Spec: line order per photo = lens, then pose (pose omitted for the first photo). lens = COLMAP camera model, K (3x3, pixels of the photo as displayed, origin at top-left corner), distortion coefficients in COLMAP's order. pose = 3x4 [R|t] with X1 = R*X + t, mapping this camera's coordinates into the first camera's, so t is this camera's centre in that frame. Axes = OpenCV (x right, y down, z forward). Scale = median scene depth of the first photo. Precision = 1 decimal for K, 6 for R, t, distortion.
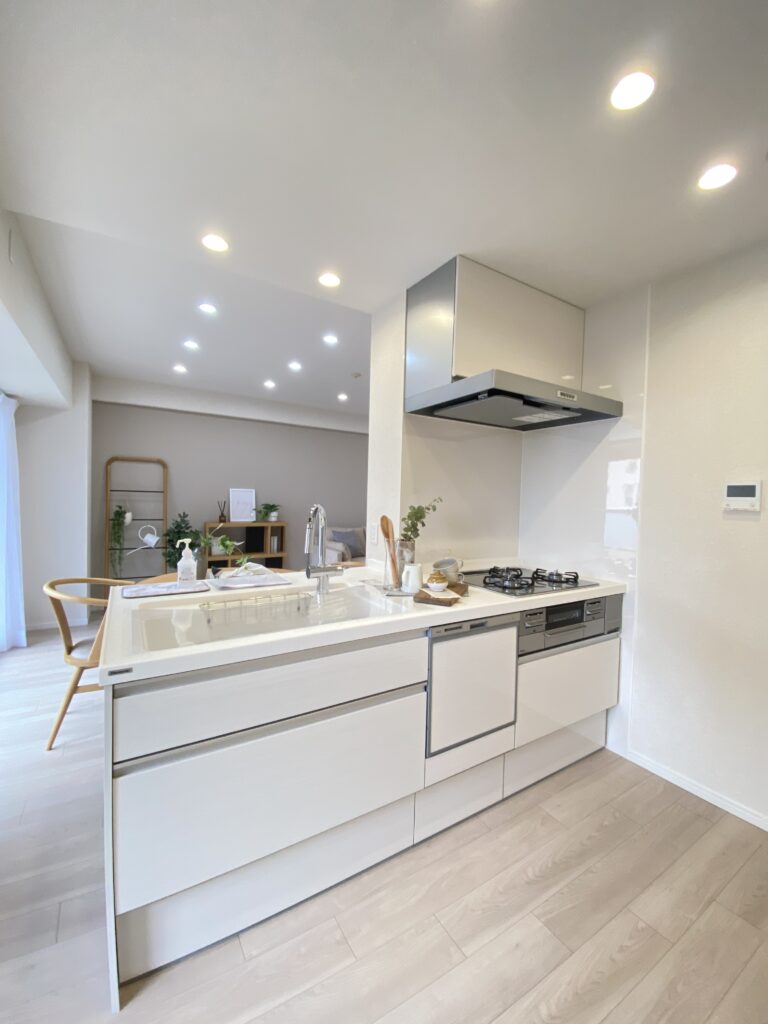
lens RADIAL K [[420.8, 0, 385.0], [0, 420.8, 509.2], [0, 0, 1]] dist [0.022614, -0.000238]
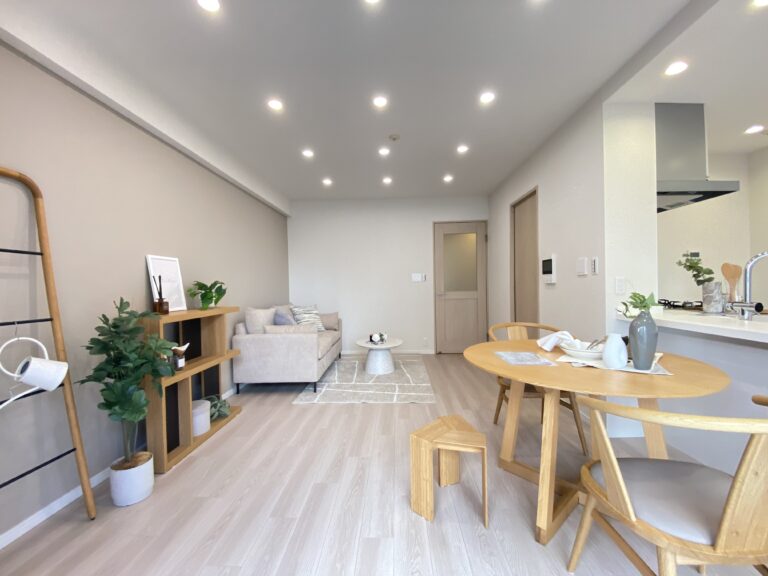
lens RADIAL K [[315.6, 0, 385.7], [0, 315.6, 288.2], [0, 0, 1]] dist [0.022614, -0.000238]
pose [[0.555604, -0.040288, 0.830470, -0.619562], [0.047064, 0.998748, 0.016965, 0.003348], [-0.830114, 0.029660, 0.556804, 0.563138]]
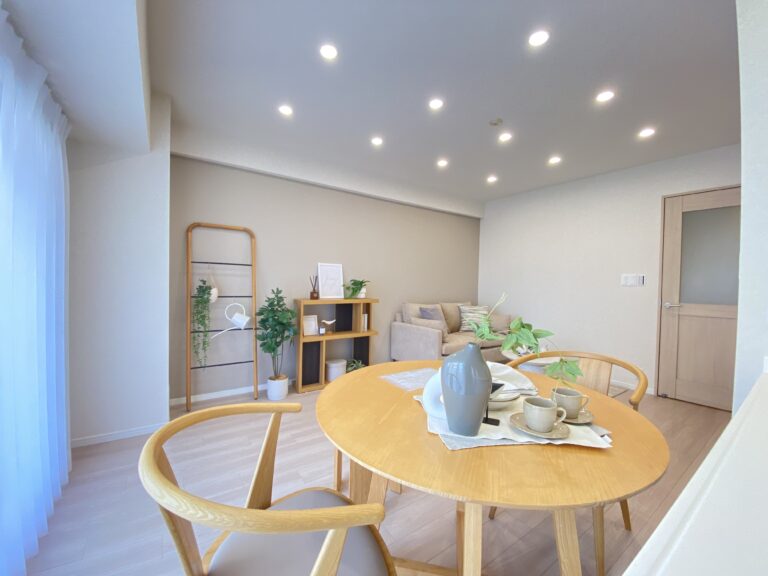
lens RADIAL K [[315.6, 0, 390.3], [0, 315.6, 287.5], [0, 0, 1]] dist [0.022614, -0.000238]
pose [[0.998155, -0.003372, 0.060623, -0.284491], [0.003744, 0.999975, -0.006022, 0.011437], [-0.060602, 0.006238, 0.998143, 0.336226]]
